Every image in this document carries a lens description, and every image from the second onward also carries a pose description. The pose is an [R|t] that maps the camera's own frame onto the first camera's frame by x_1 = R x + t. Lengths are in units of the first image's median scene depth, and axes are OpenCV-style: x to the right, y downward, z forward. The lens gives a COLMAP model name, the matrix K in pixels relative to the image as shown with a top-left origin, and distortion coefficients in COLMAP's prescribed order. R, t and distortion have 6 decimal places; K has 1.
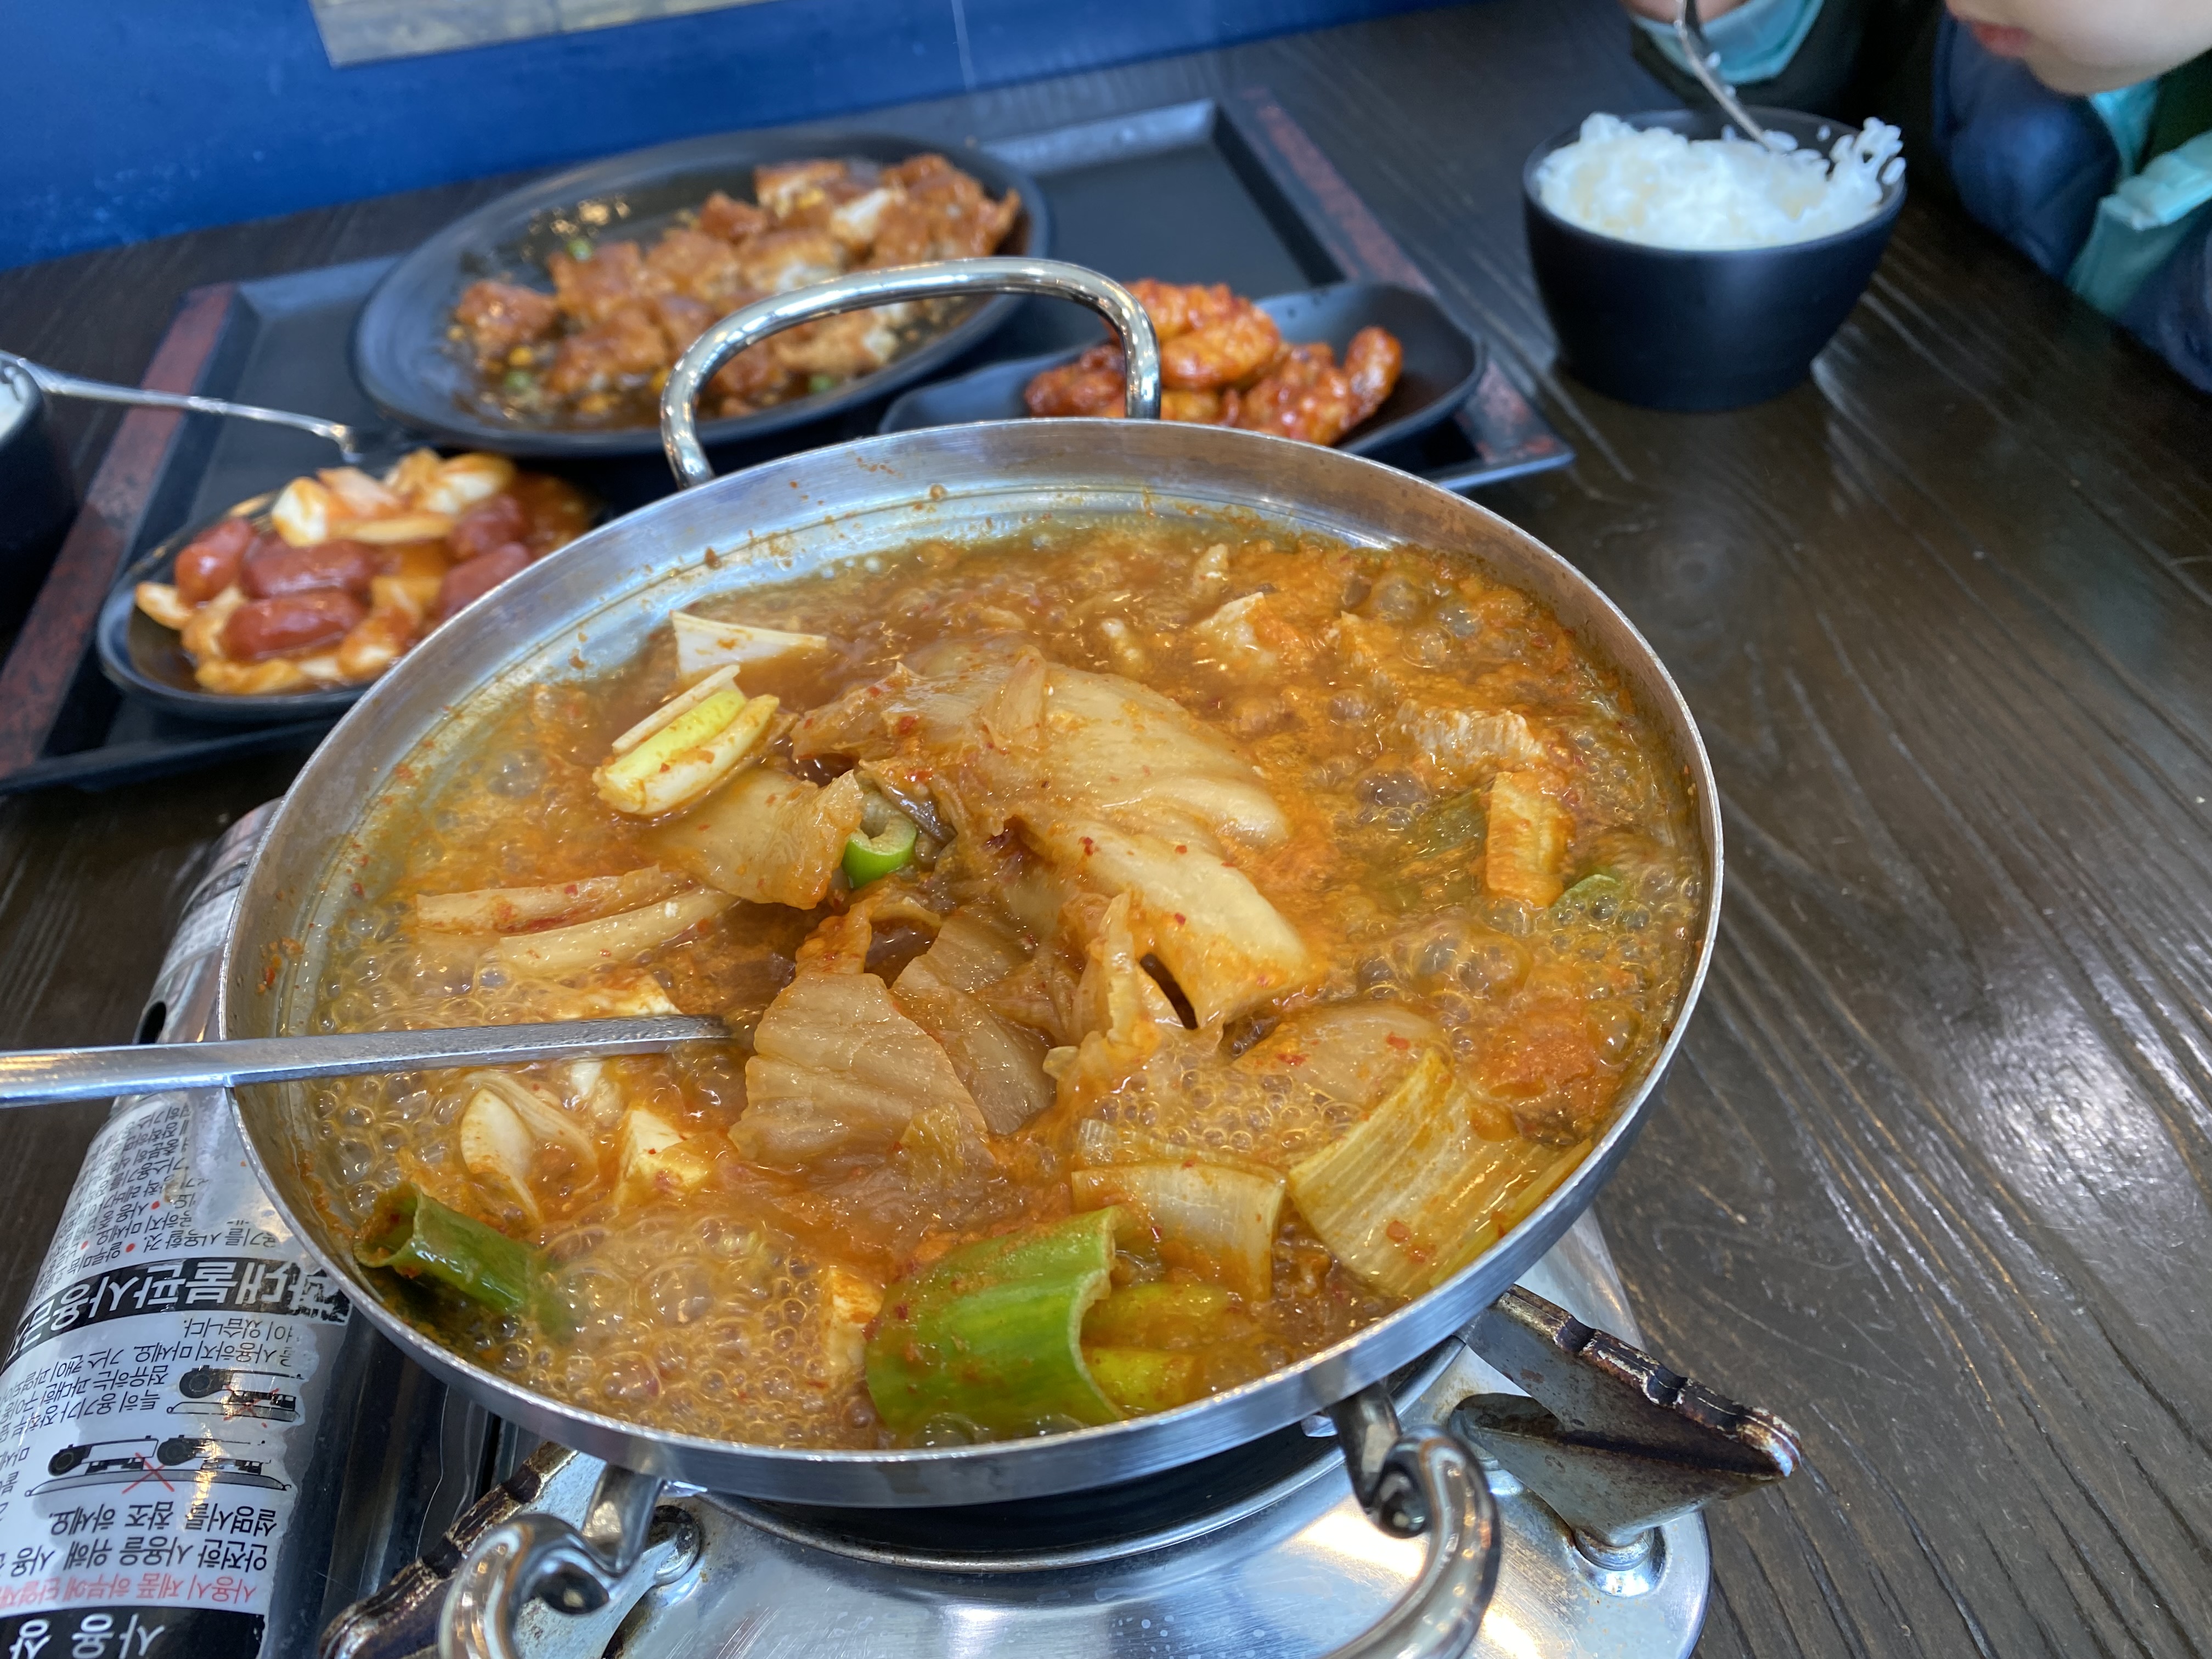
lens RADIAL K [[1693.5, 0, 1084.8], [0, 1693.5, 807.7], [0, 0, 1]] dist [0.019726, -0.006605]
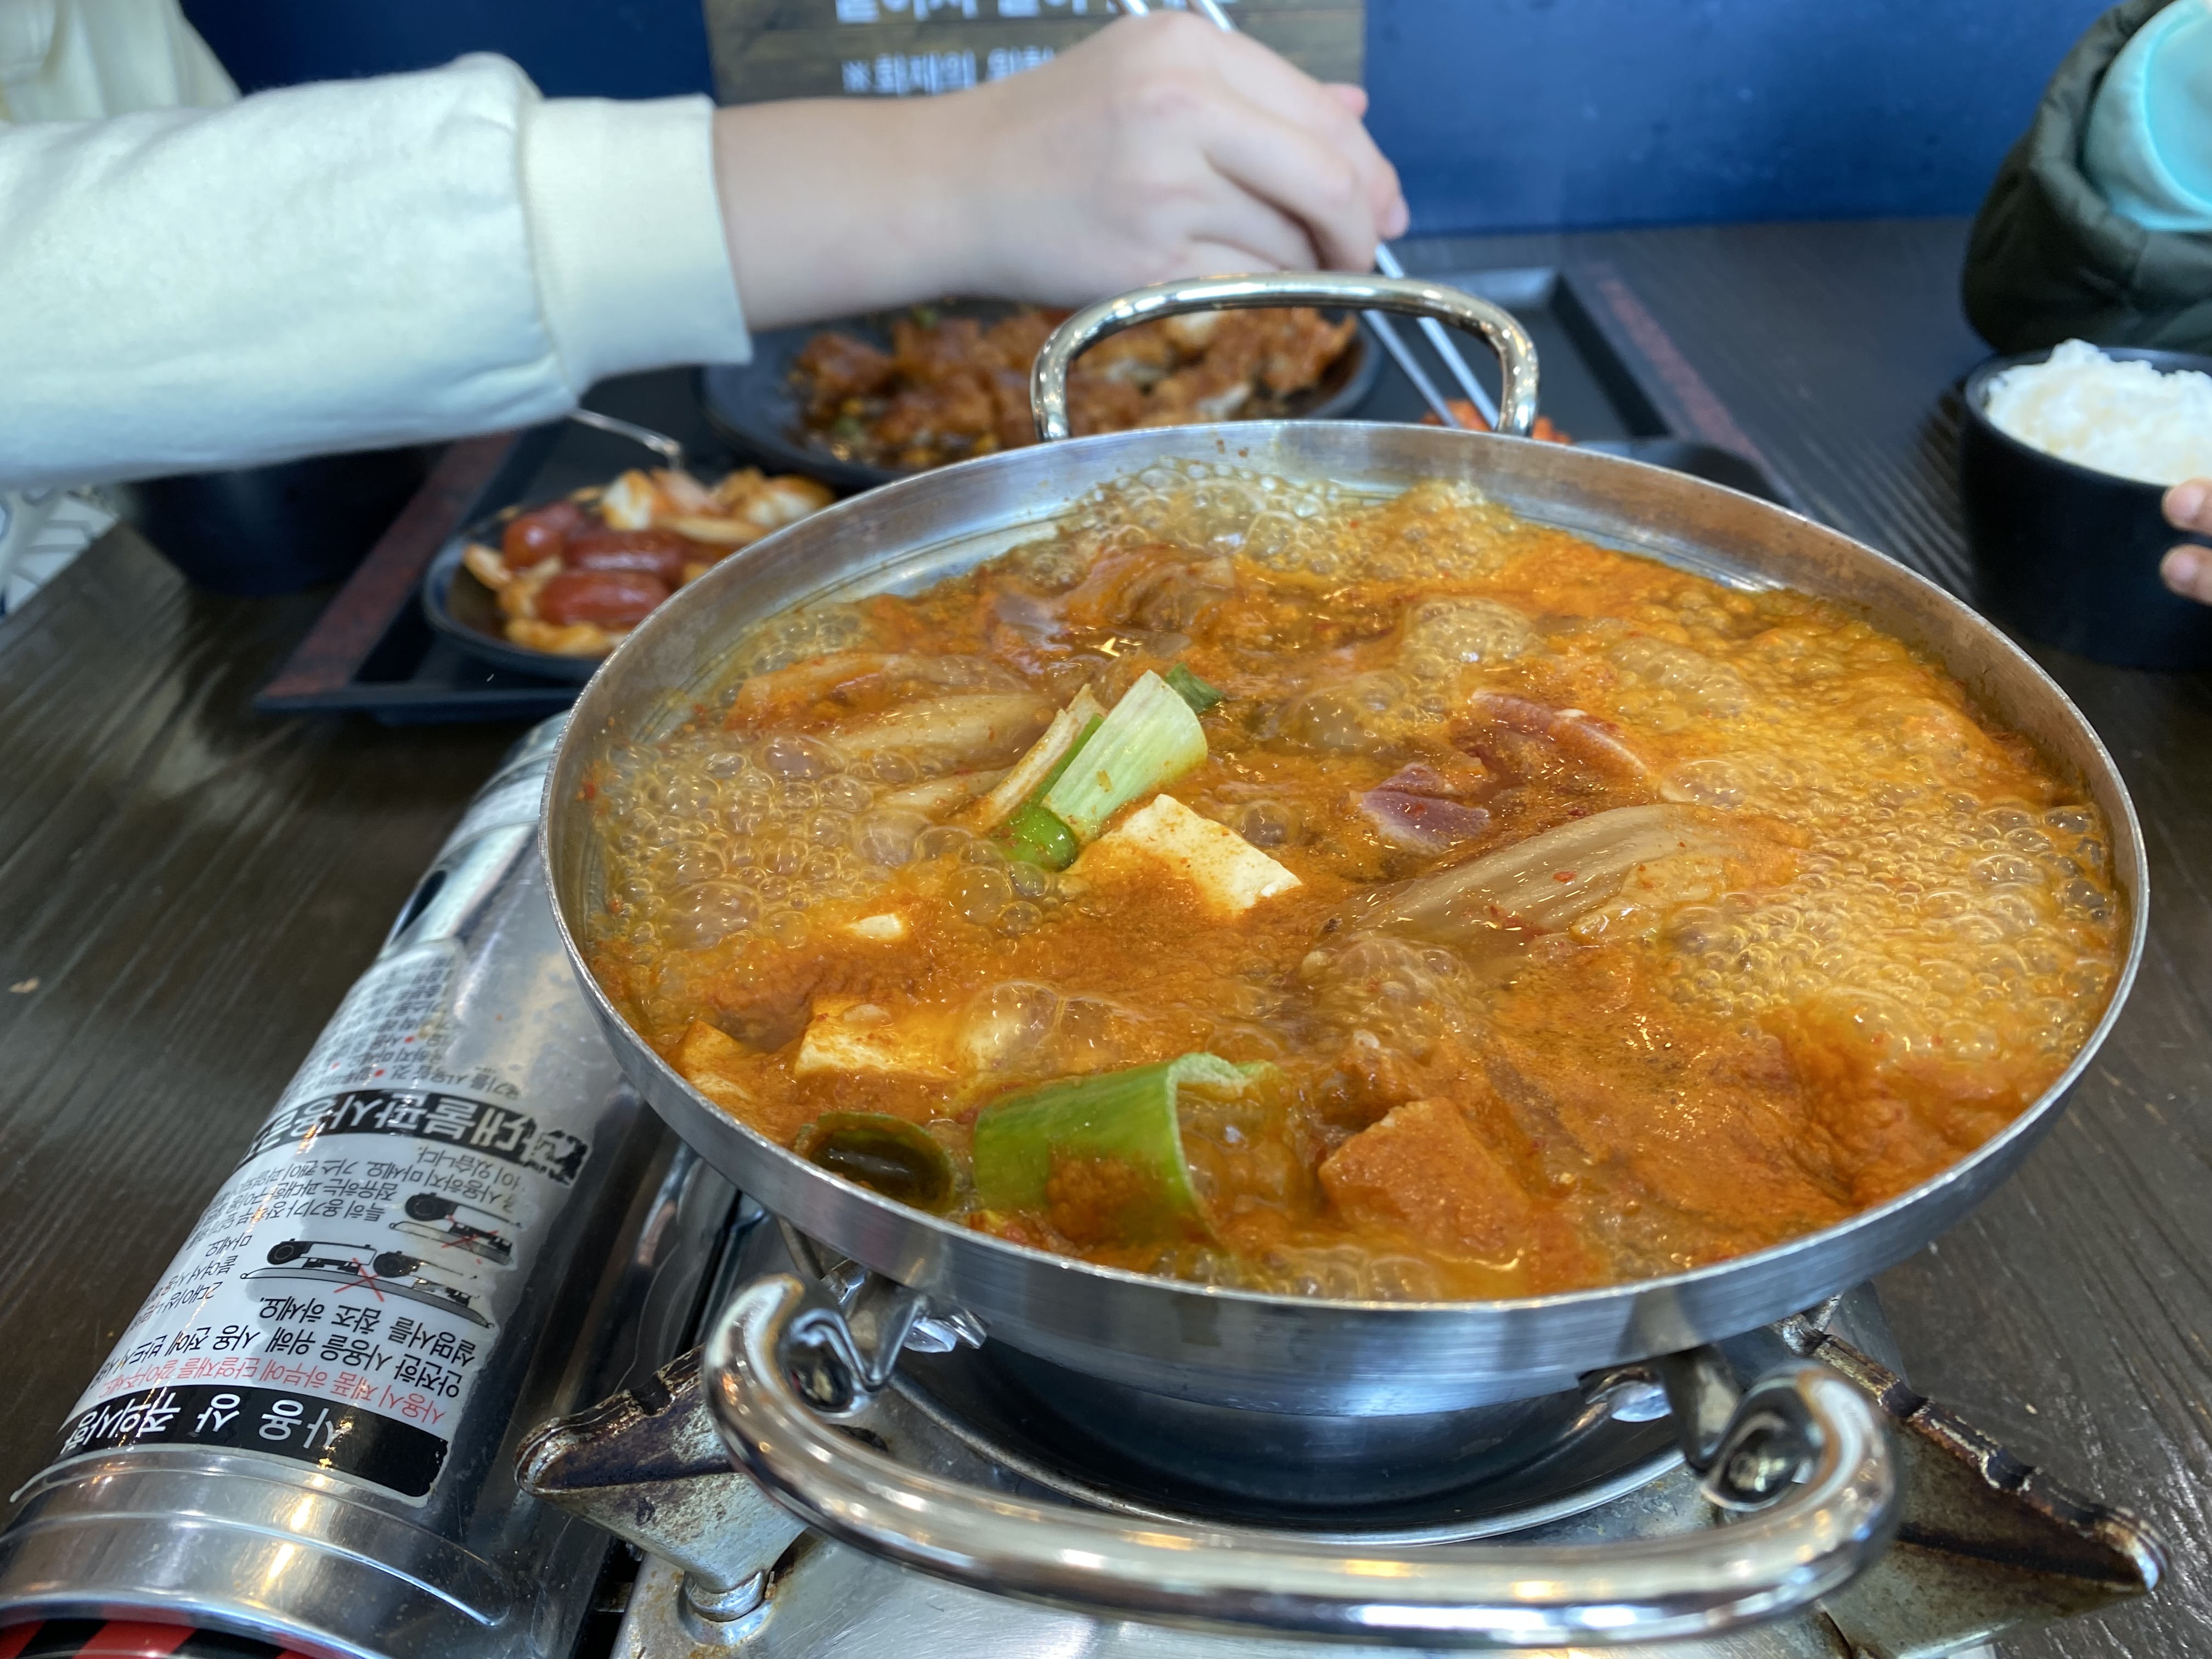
lens RADIAL K [[1693.5, 0, 1125.9], [0, 1693.5, 838.5], [0, 0, 1]] dist [0.019726, -0.006605]
pose [[0.981683, 0.163973, -0.097015, -0.057890], [-0.172712, 0.980870, -0.089801, 0.134082], [0.080435, 0.104912, 0.991223, 0.038471]]
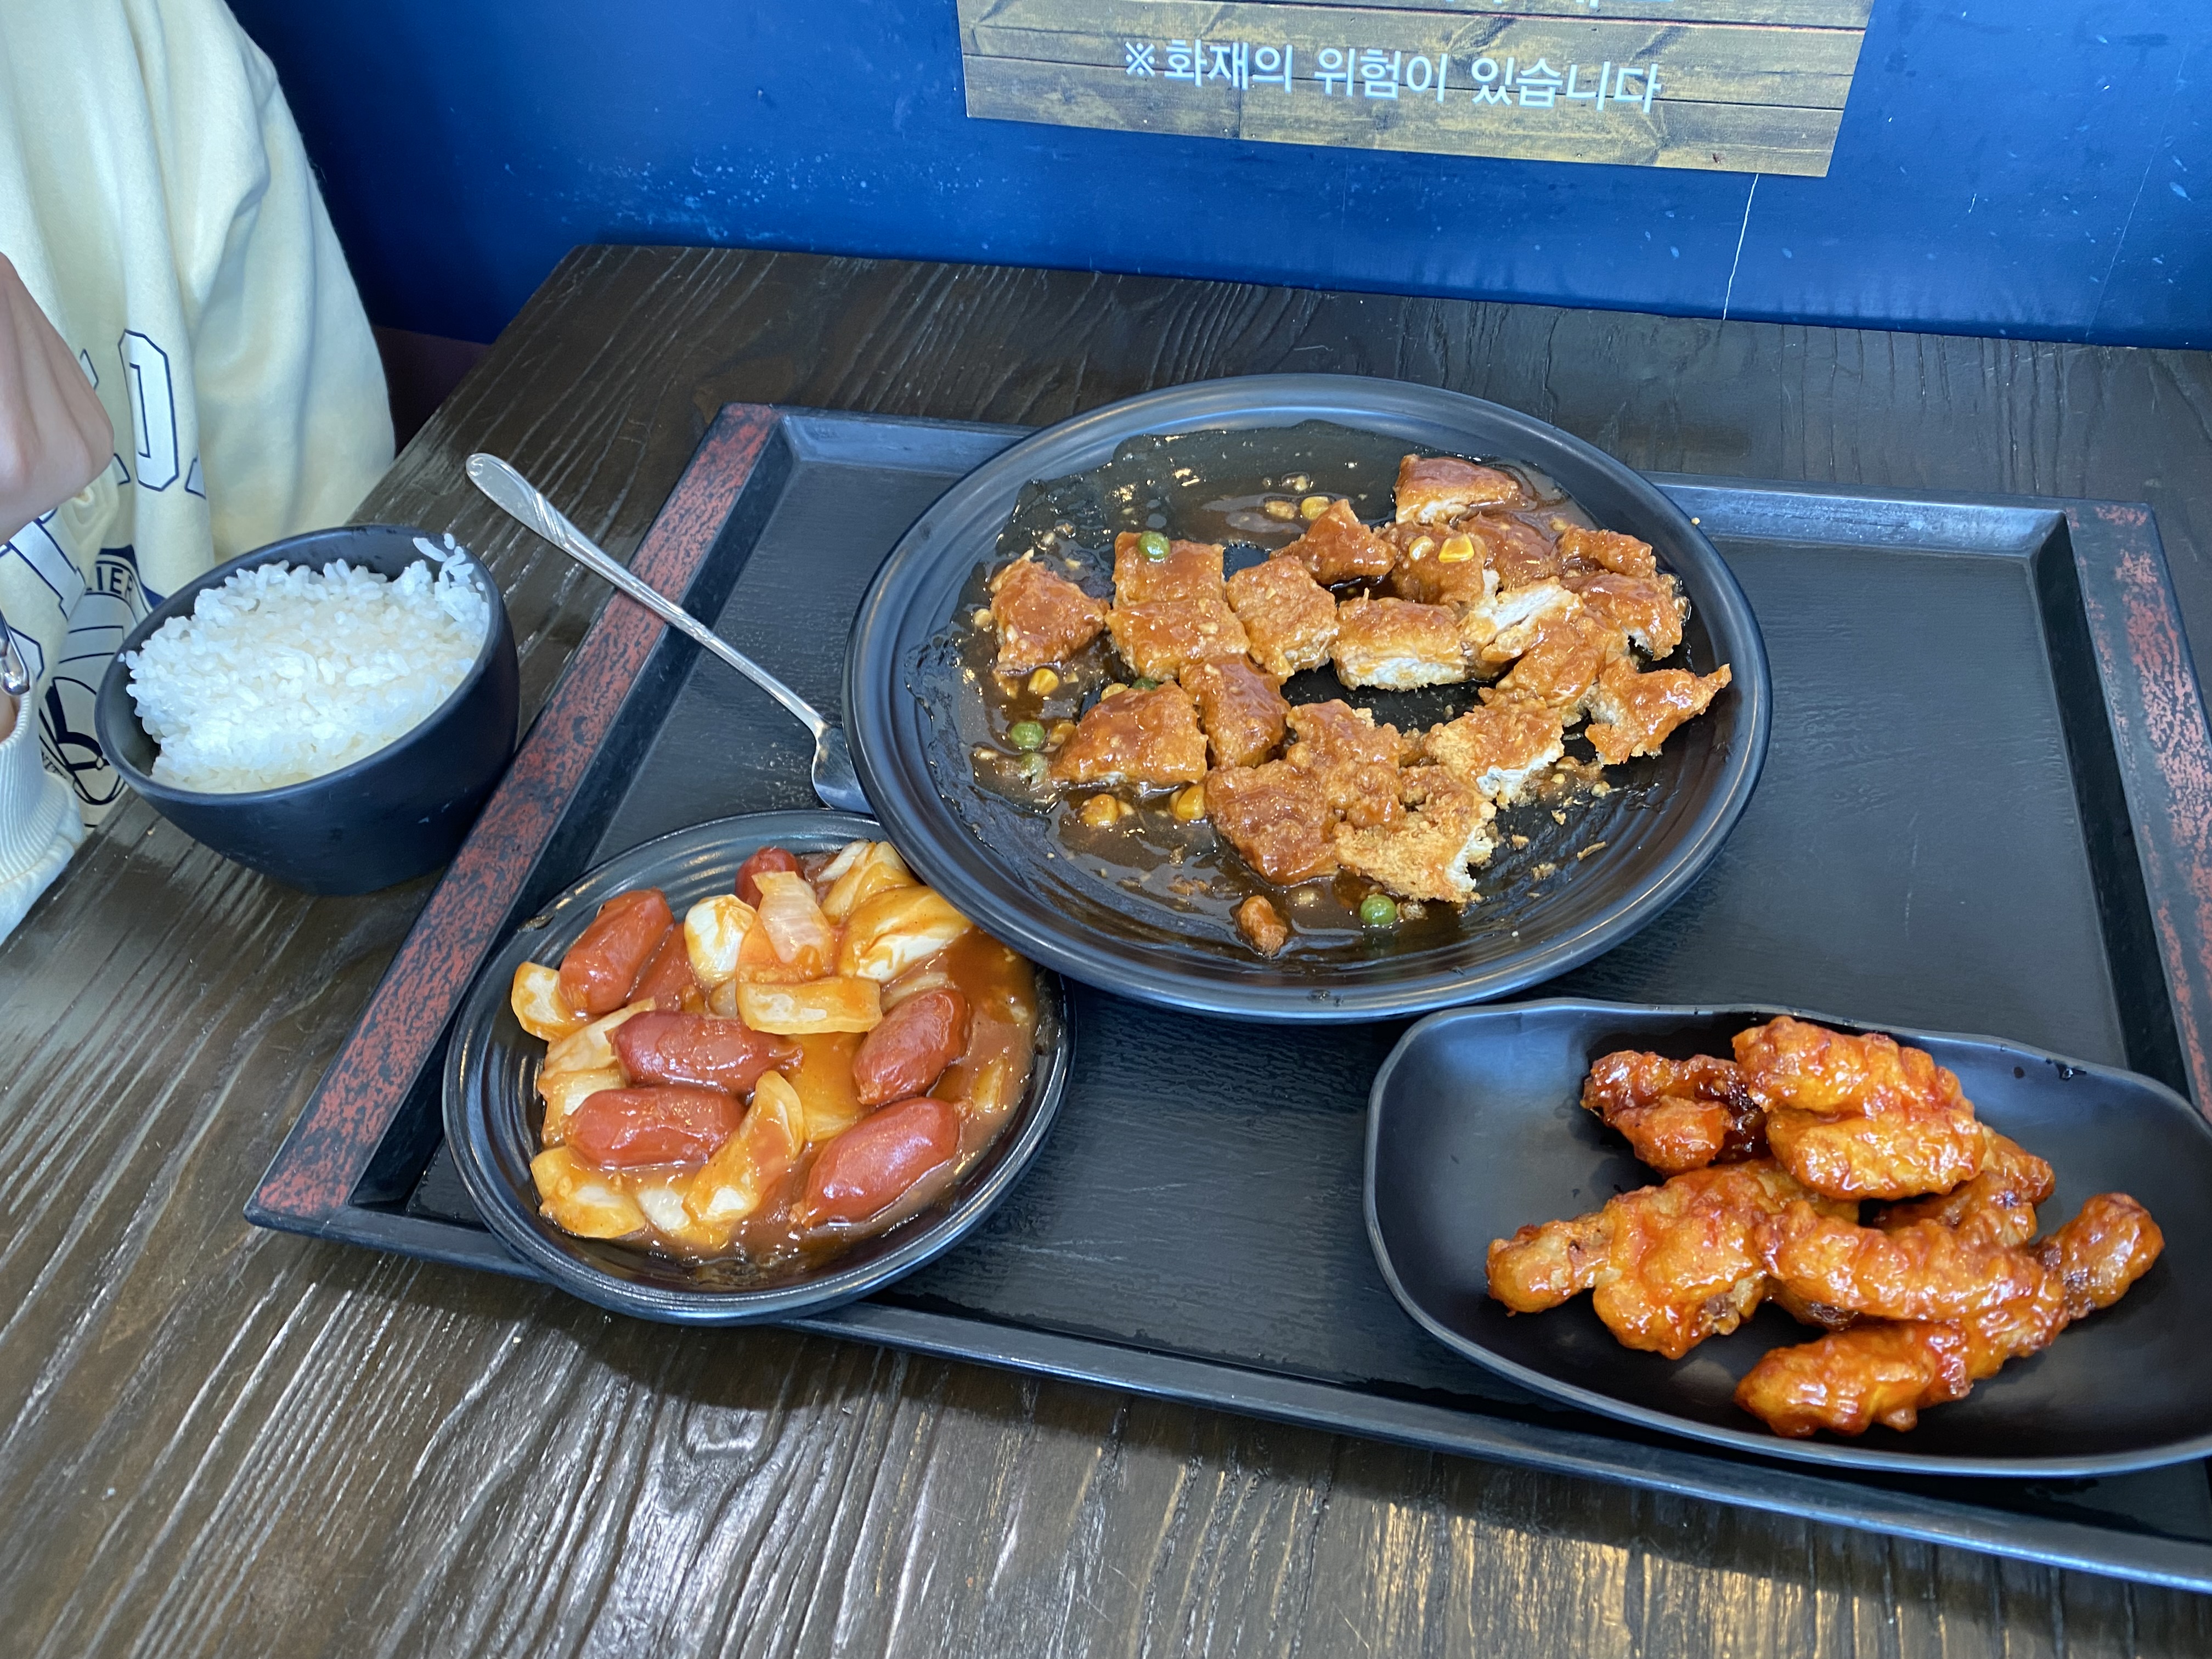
lens RADIAL K [[1693.5, 0, 1118.6], [0, 1693.5, 847.4], [0, 0, 1]] dist [0.019726, -0.006605]
pose [[0.921265, 0.328154, -0.208774, -0.244621], [-0.287995, 0.936325, 0.200883, -0.846757], [0.261401, -0.124940, 0.957110, 0.536424]]
